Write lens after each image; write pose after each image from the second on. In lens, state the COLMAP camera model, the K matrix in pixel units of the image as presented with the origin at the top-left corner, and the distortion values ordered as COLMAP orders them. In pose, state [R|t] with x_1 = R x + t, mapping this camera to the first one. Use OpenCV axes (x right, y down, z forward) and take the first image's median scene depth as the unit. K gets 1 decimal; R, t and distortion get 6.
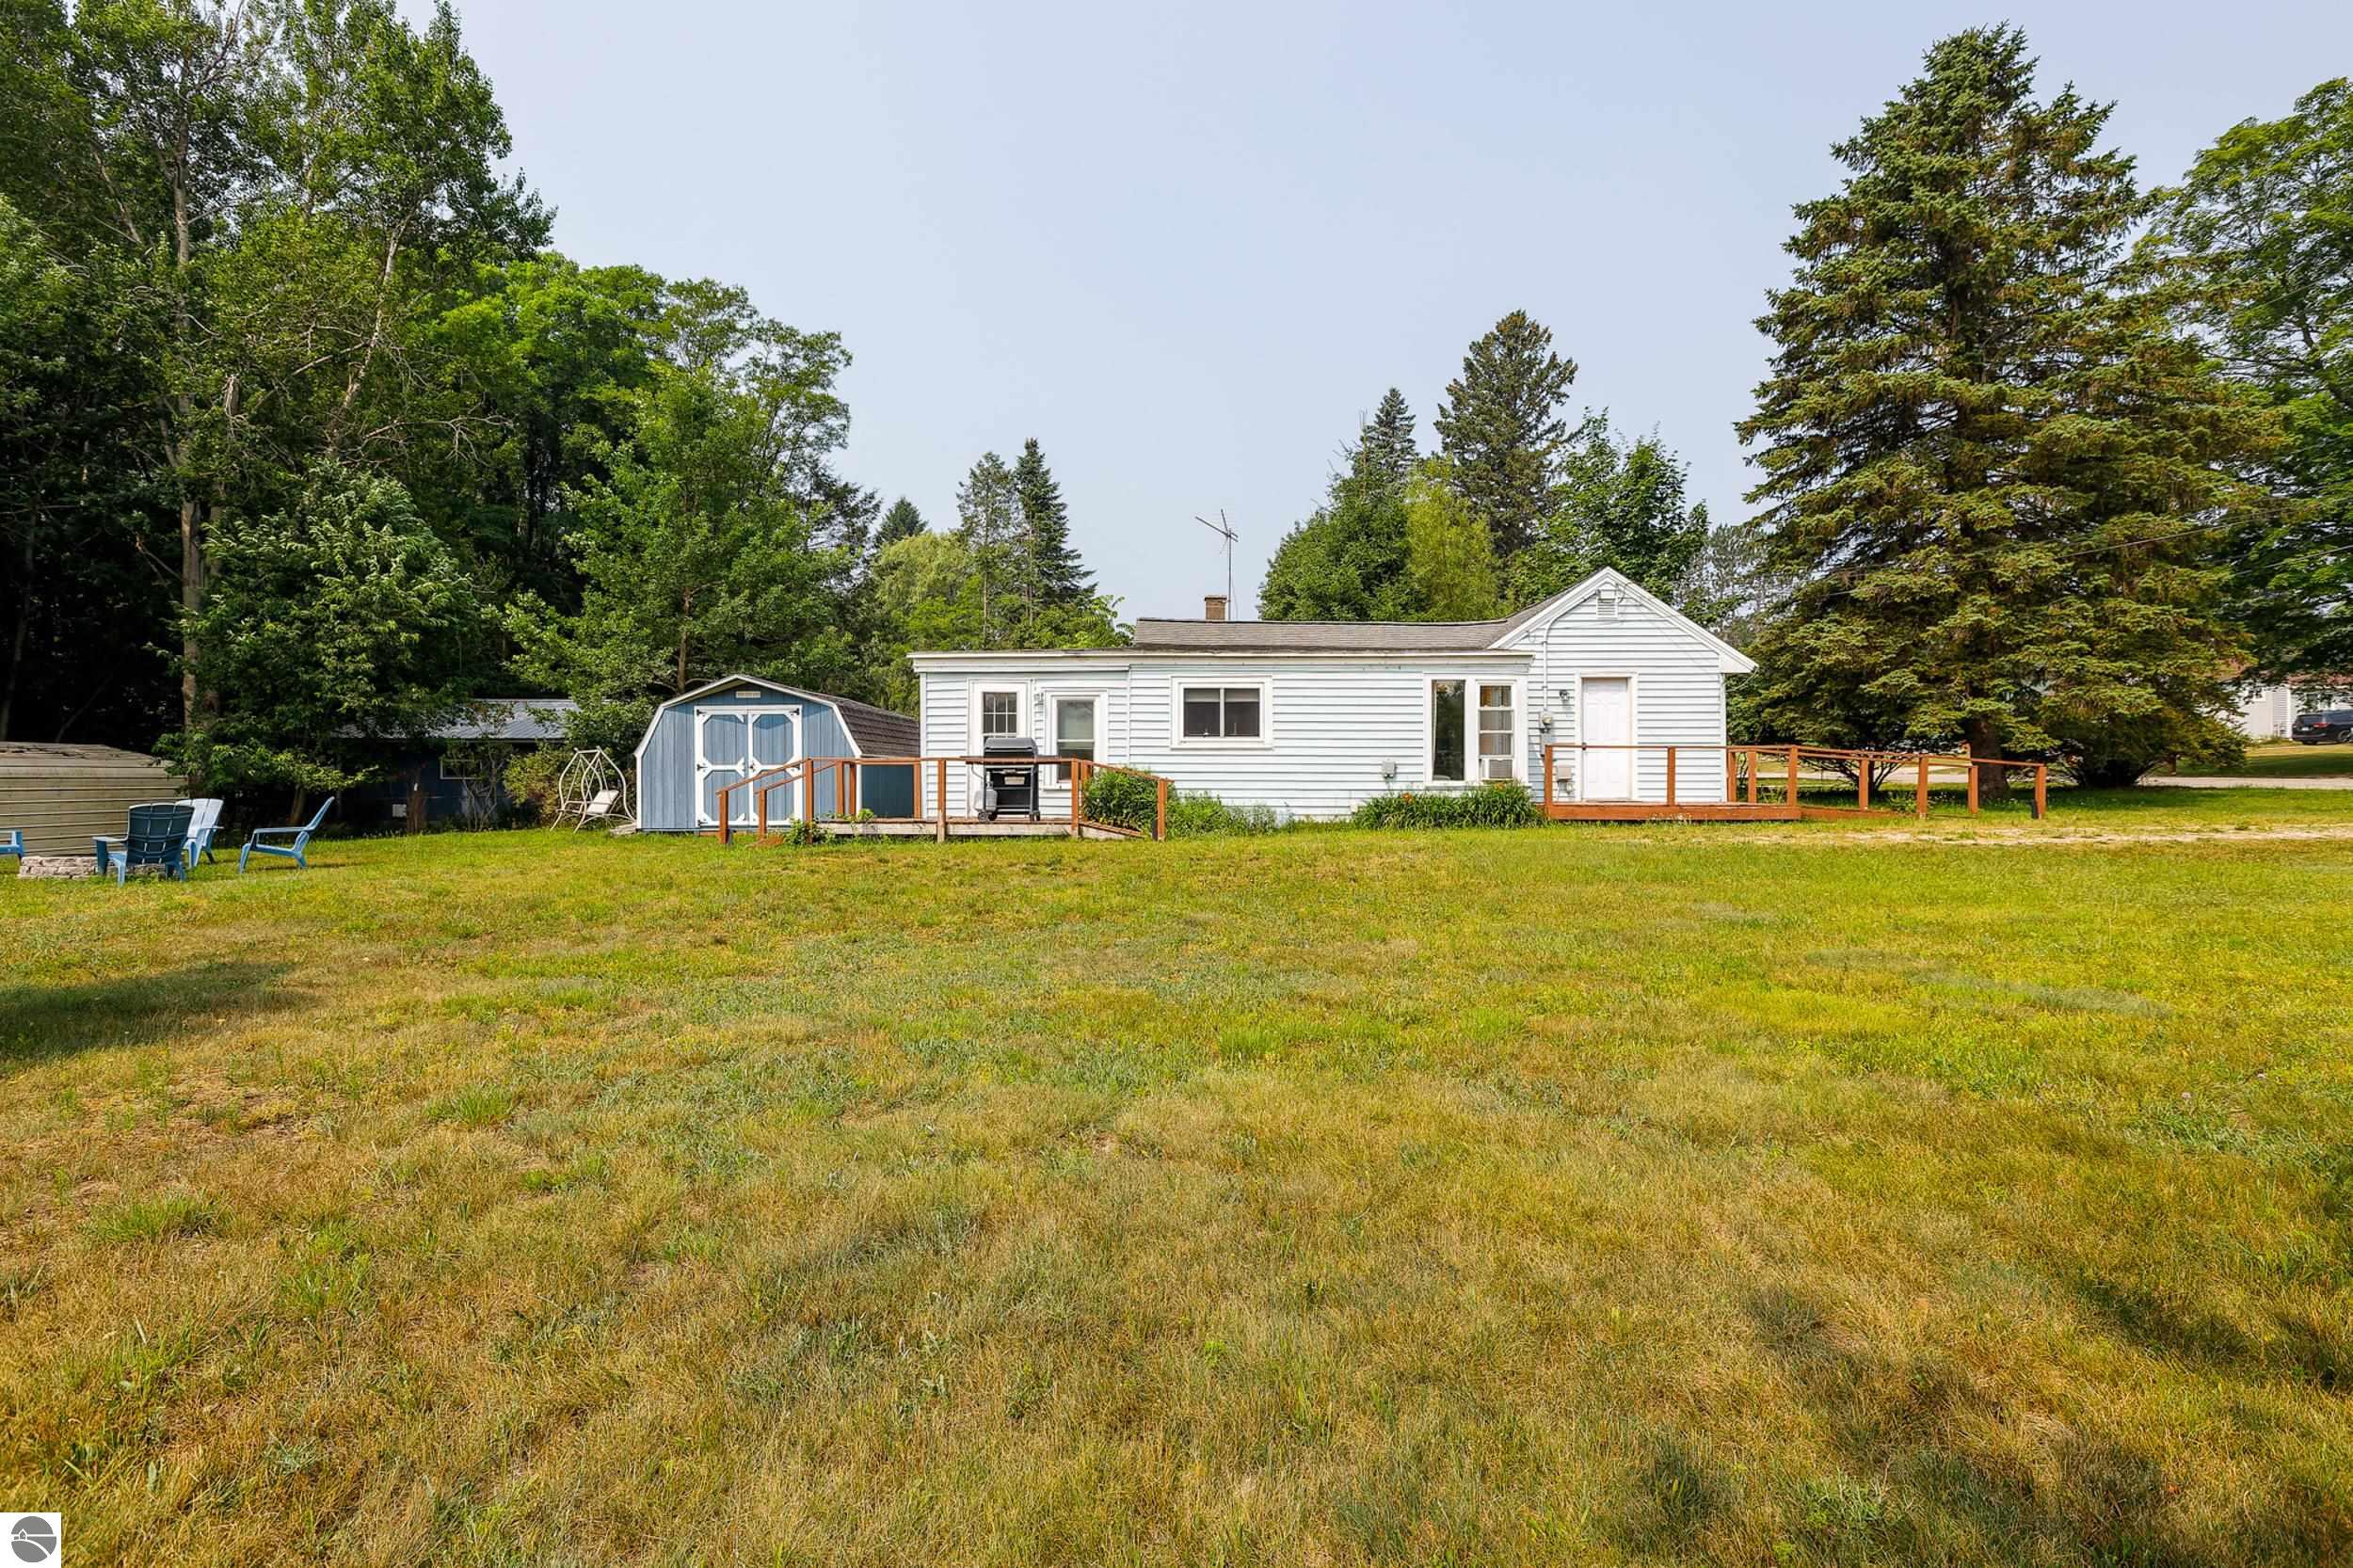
lens RADIAL K [[1083.2, 0, 1176.5], [0, 1083.2, 784.0], [0, 0, 1]] dist [-0.005766, 0.000767]
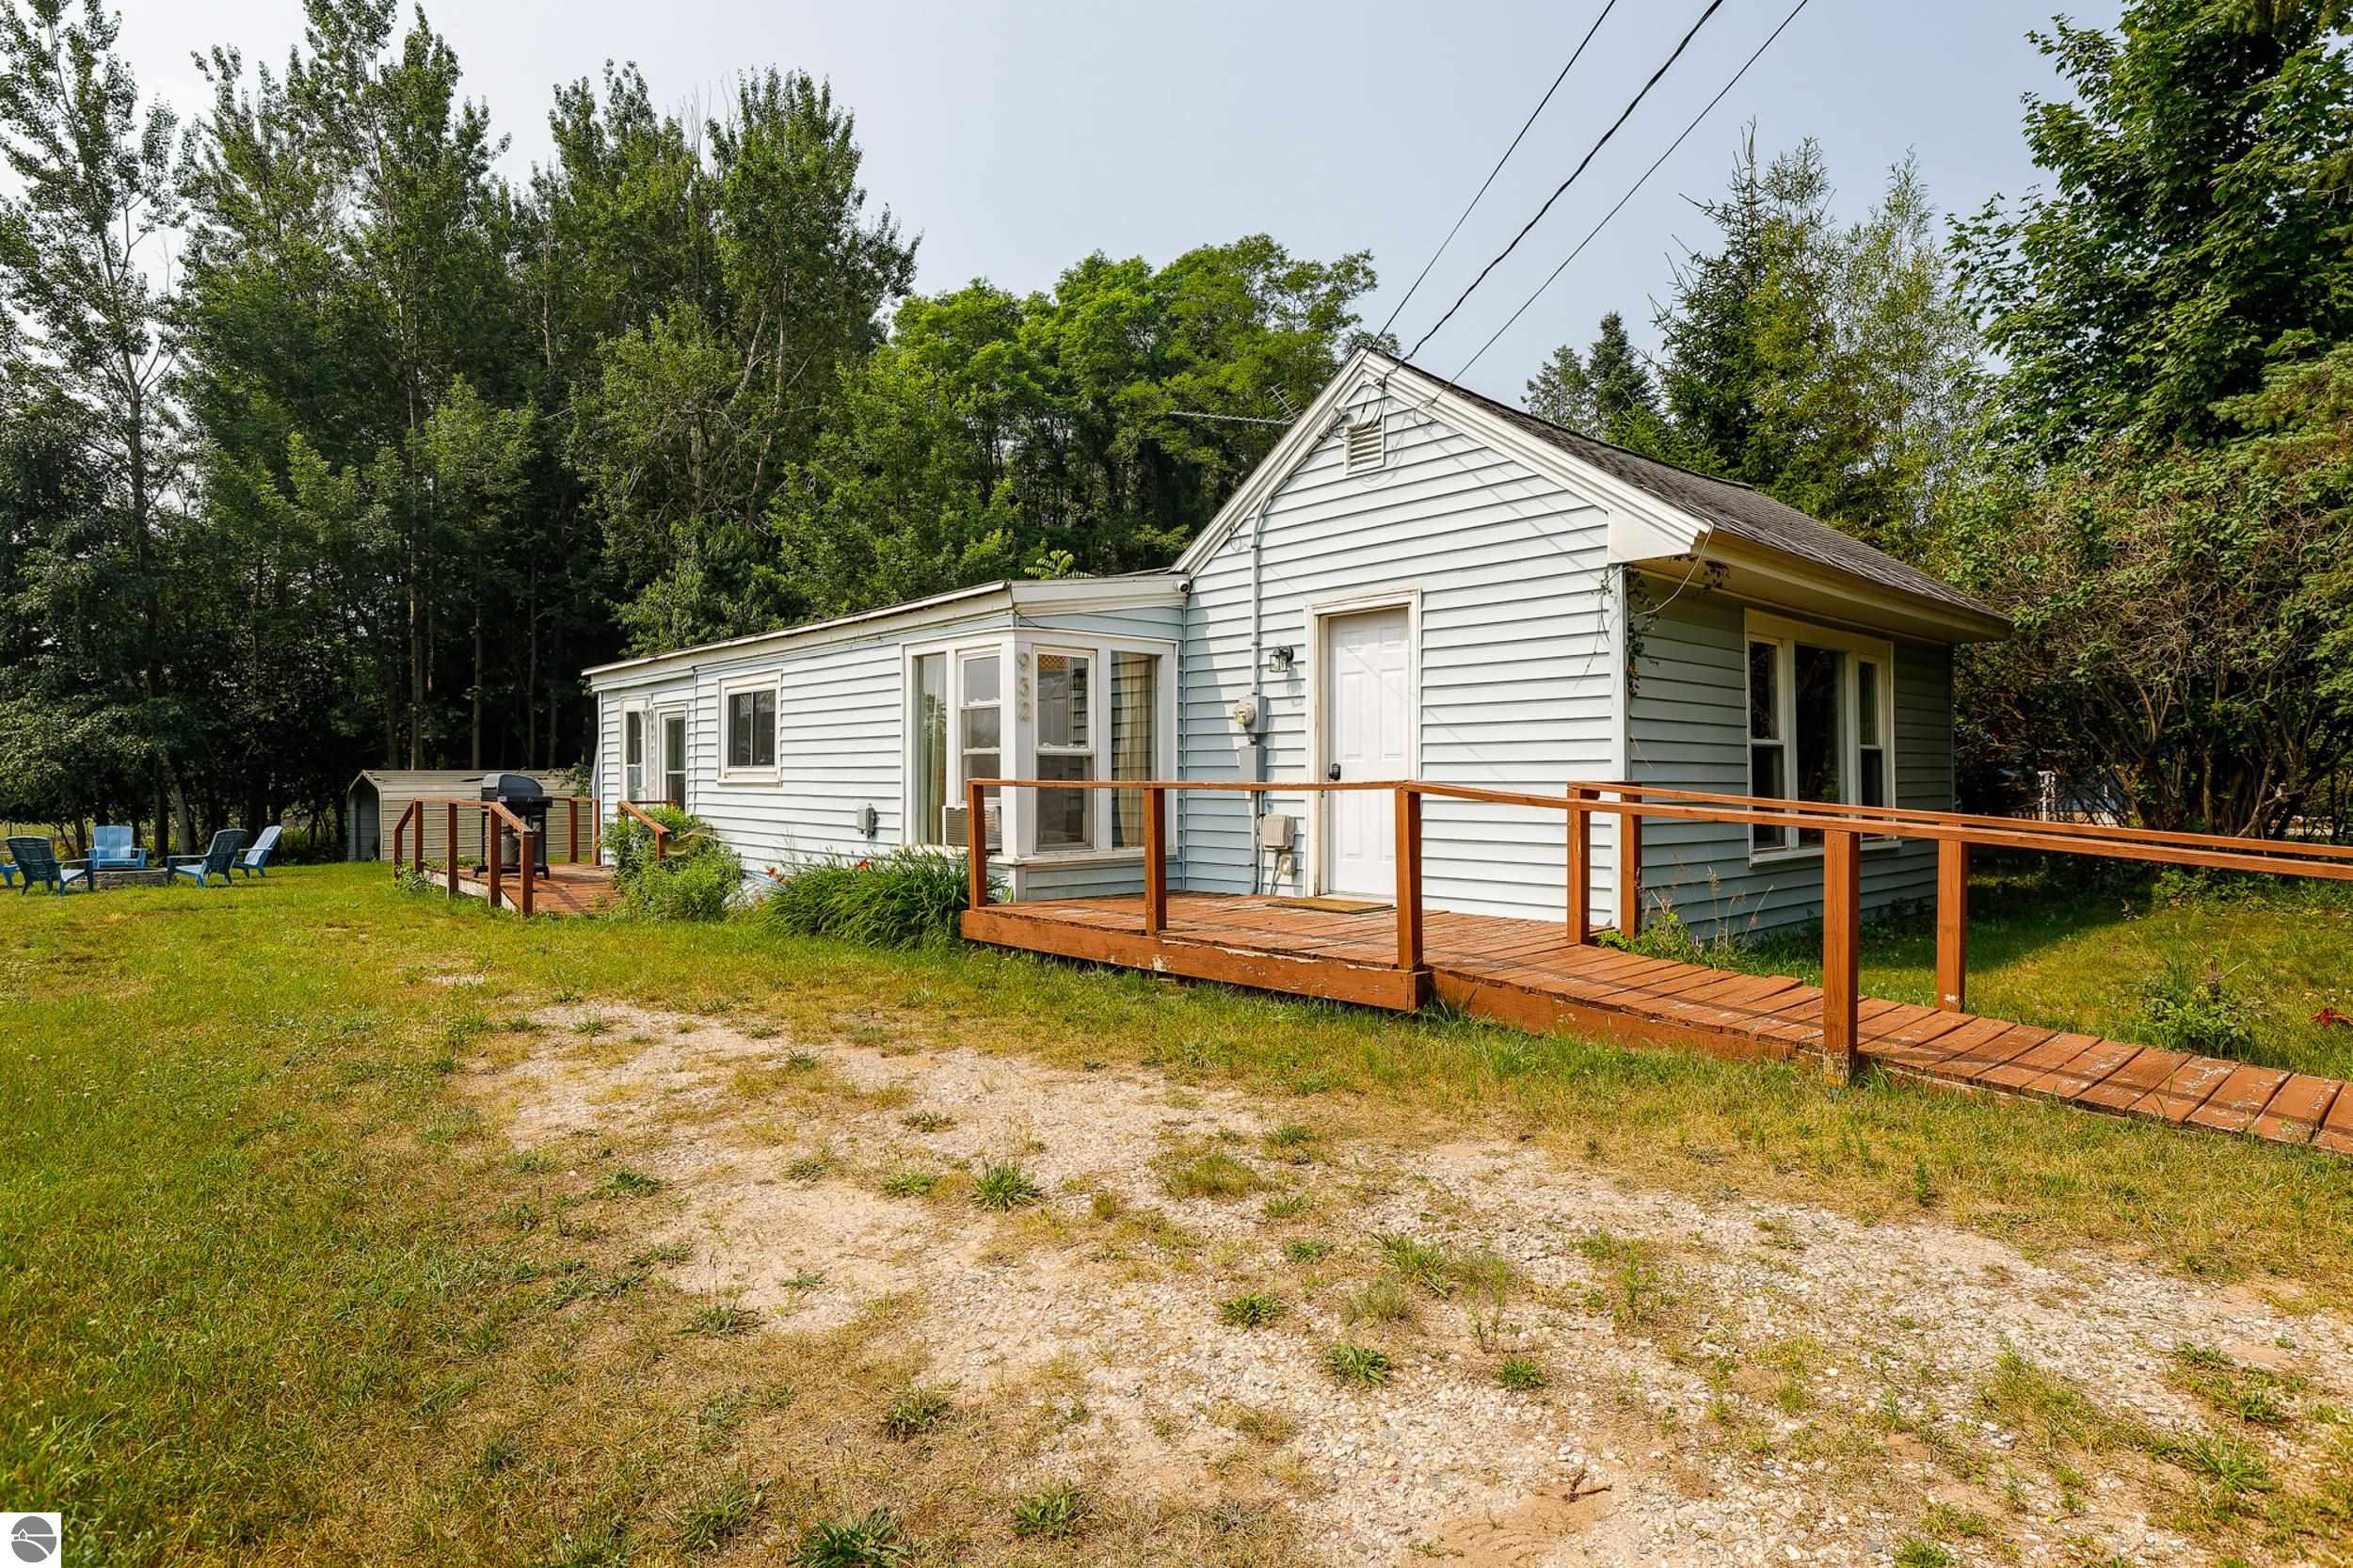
lens RADIAL K [[1197.8, 0, 1064.7], [0, 1197.8, 782.3], [0, 0, 1]] dist [0.035463, -0.013292]
pose [[0.699681, -0.002164, -0.714452, 0.632937], [0.006652, 0.999972, 0.003486, -0.030436], [0.714424, -0.007192, 0.699676, 0.551588]]
